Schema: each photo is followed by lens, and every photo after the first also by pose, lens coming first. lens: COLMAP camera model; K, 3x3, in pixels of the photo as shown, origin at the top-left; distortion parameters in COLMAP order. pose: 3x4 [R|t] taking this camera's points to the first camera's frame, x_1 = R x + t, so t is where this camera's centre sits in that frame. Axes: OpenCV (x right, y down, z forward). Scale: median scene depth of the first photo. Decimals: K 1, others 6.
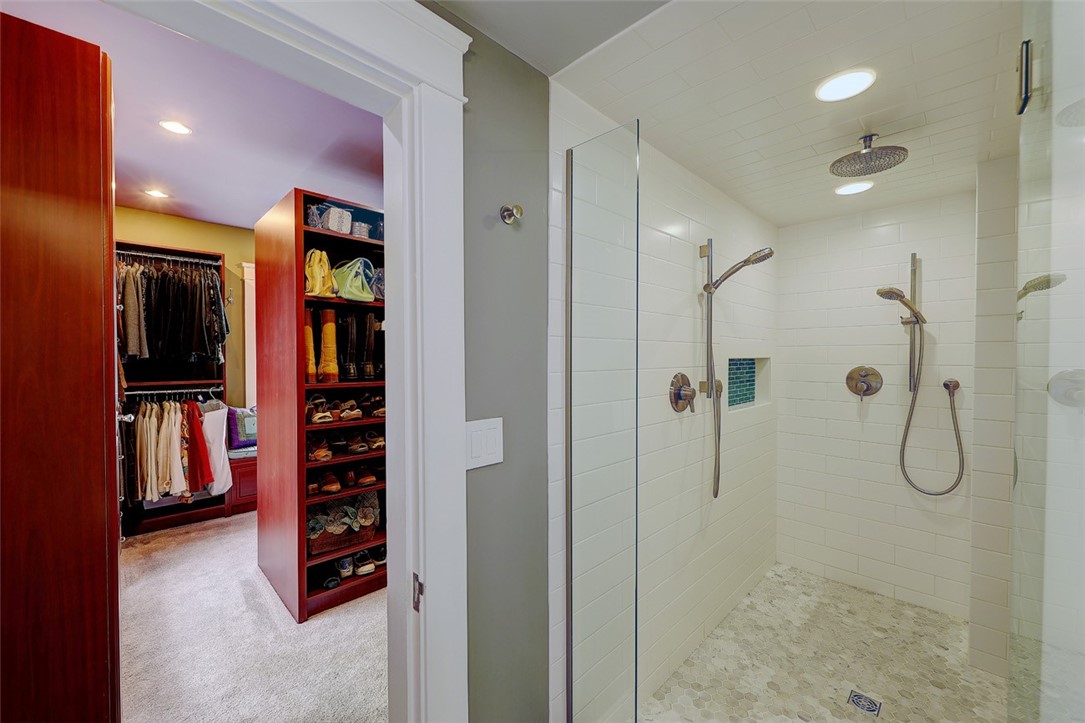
lens RADIAL K [[421.9, 0, 536.0], [0, 421.9, 358.8], [0, 0, 1]] dist [0.001164, -0.000342]
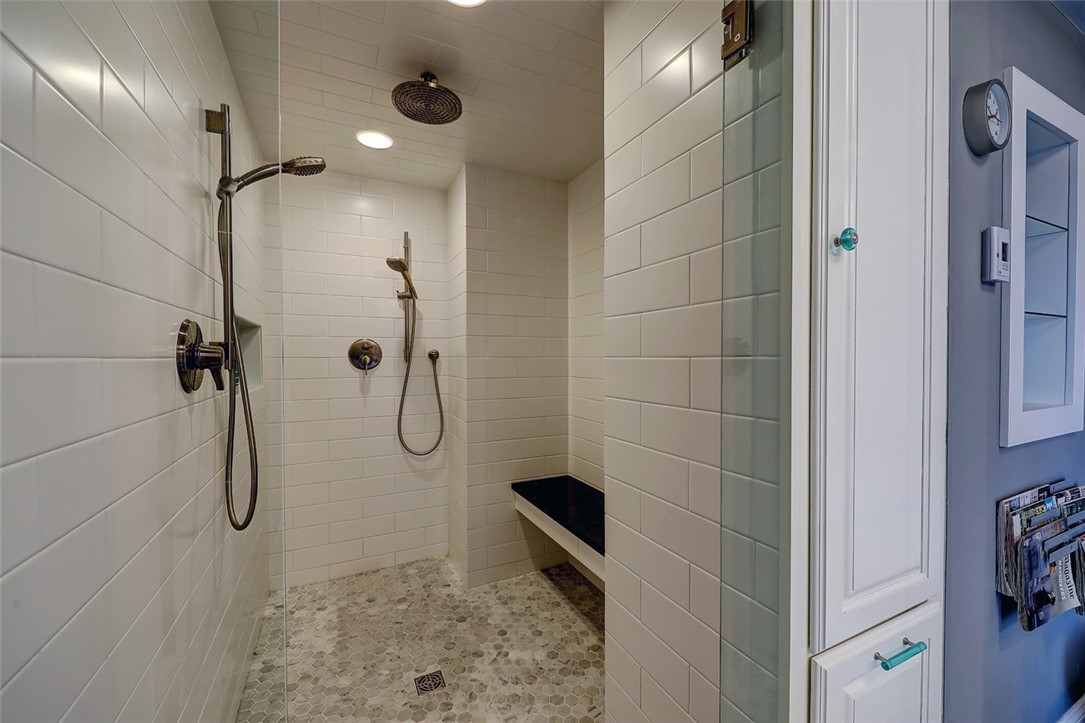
lens RADIAL K [[438.9, 0, 576.0], [0, 438.9, 359.5], [0, 0, 1]] dist [-0.001349, -0.000384]
pose [[0.292258, -0.011575, 0.956270, -0.037483], [0.003506, 0.999933, 0.011032, 0.063970], [-0.956333, 0.000128, 0.292279, 0.295609]]
